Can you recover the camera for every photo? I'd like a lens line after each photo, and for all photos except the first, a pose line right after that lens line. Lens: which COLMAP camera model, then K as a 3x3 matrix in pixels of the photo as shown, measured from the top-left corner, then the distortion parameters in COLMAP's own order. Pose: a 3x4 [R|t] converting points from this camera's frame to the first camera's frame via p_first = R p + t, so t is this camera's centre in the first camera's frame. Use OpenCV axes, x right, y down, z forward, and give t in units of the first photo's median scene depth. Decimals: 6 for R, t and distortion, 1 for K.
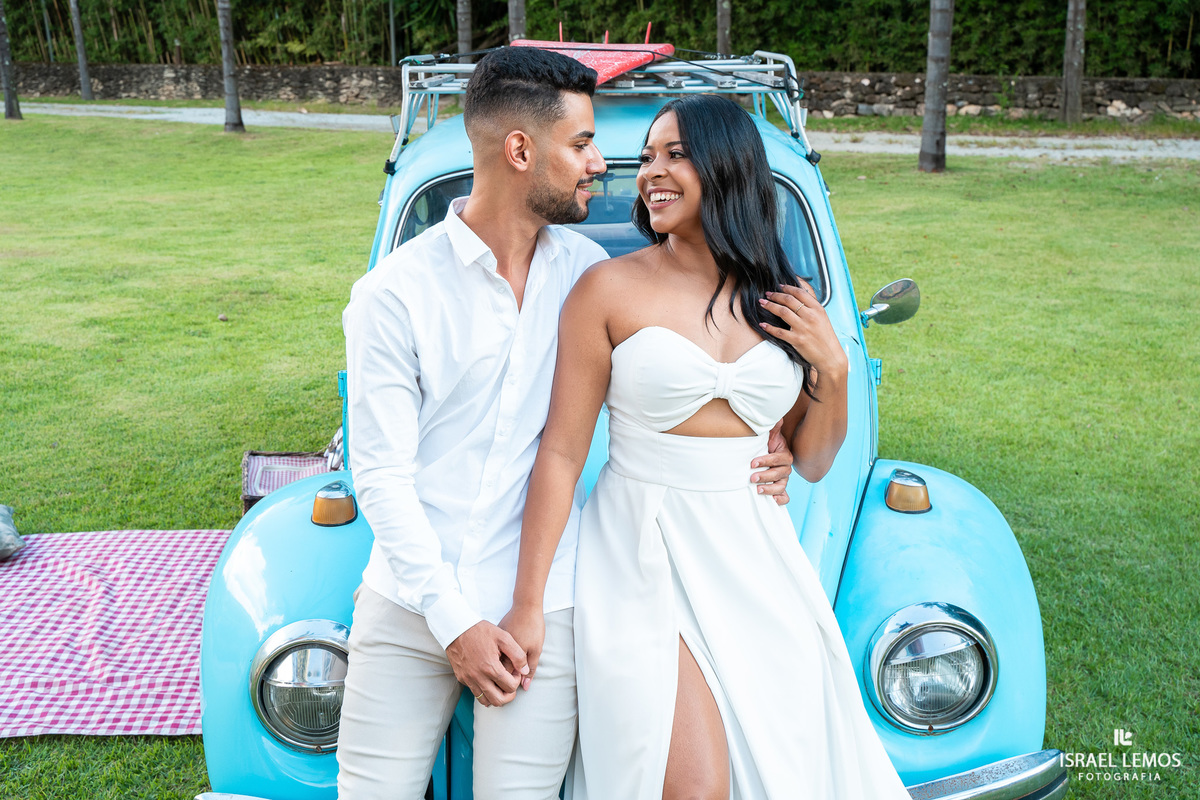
lens RADIAL K [[1400.3, 0, 598.2], [0, 1400.3, 413.6], [0, 0, 1]] dist [0.015206, 0.069743]
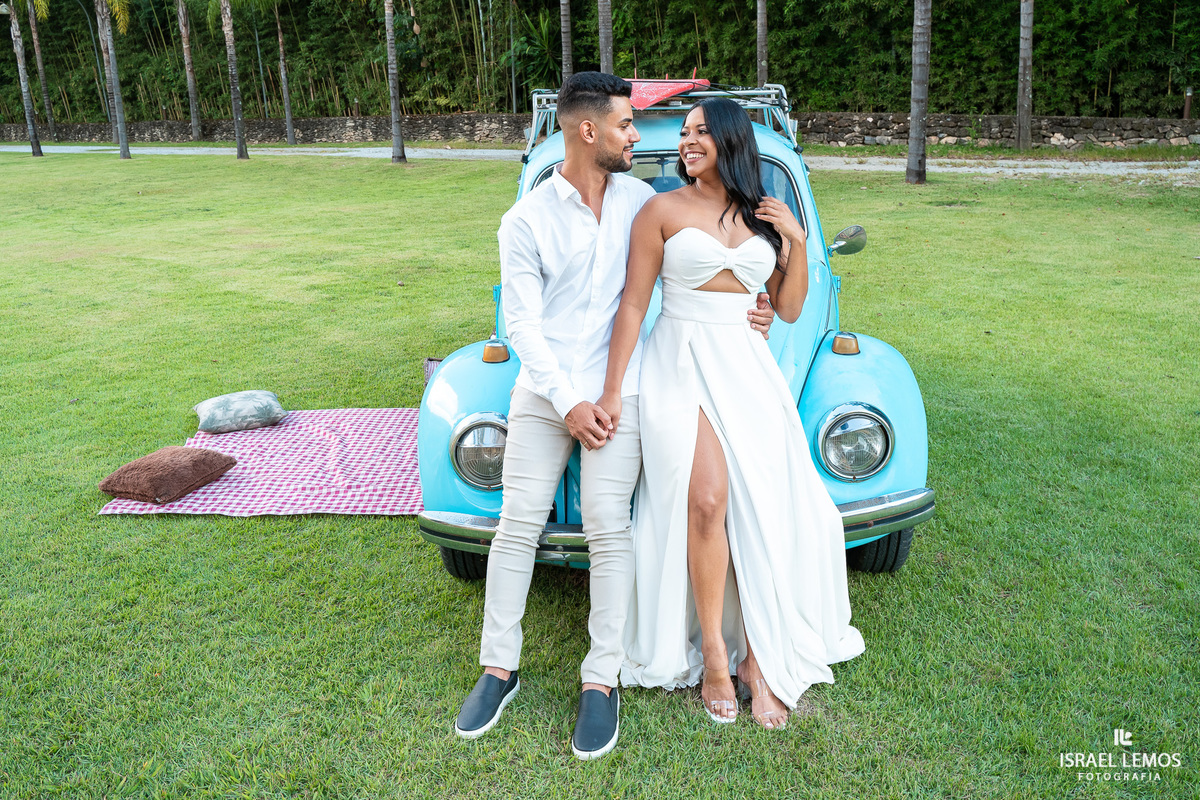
lens RADIAL K [[1130.2, 0, 600.0], [0, 1130.2, 400.0], [0, 0, 1]] dist [-0.086315, 0.012428]
pose [[0.997931, -0.000648, -0.064283, 0.006500], [0.000792, 0.999997, 0.002215, 0.038334], [0.064281, -0.002261, 0.997929, -0.104212]]
